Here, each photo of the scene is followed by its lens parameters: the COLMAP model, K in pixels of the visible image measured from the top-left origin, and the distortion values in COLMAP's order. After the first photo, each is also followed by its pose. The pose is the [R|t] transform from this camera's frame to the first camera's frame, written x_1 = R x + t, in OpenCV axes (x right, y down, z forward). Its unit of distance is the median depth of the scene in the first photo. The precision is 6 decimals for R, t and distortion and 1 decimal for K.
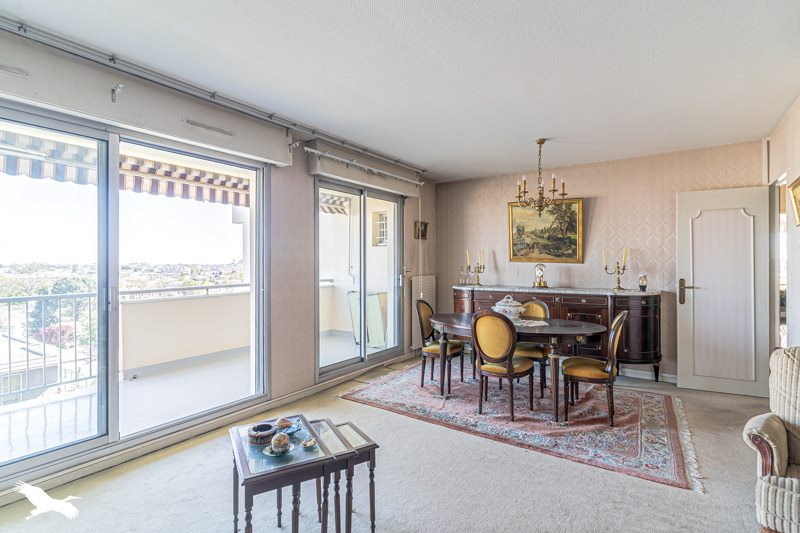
lens RADIAL K [[390.8, 0, 400.0], [0, 390.8, 266.5], [0, 0, 1]] dist [0.001358, 0.000083]
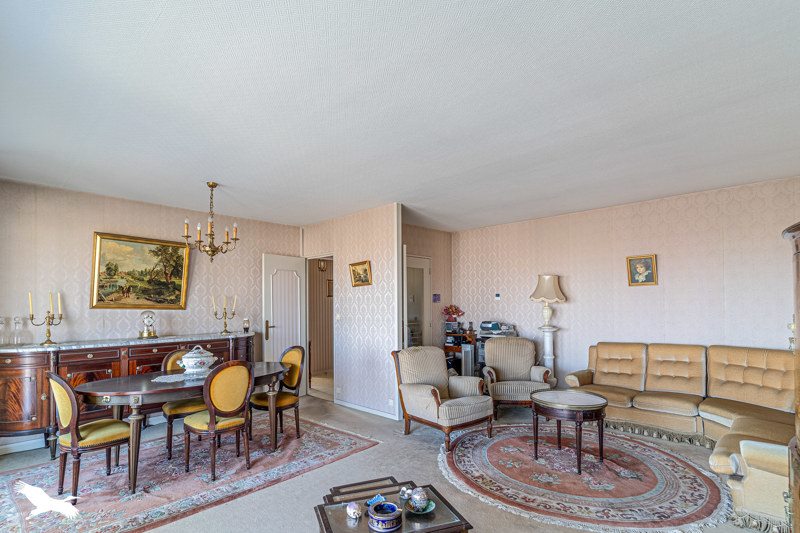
lens RADIAL K [[411.0, 0, 400.4], [0, 411.0, 299.2], [0, 0, 1]] dist [-0.000297, -0.000020]
pose [[0.114766, 0.017635, 0.993236, -0.492721], [0.021607, 0.999562, -0.020244, -0.002079], [-0.993158, 0.023784, 0.114335, 0.344760]]
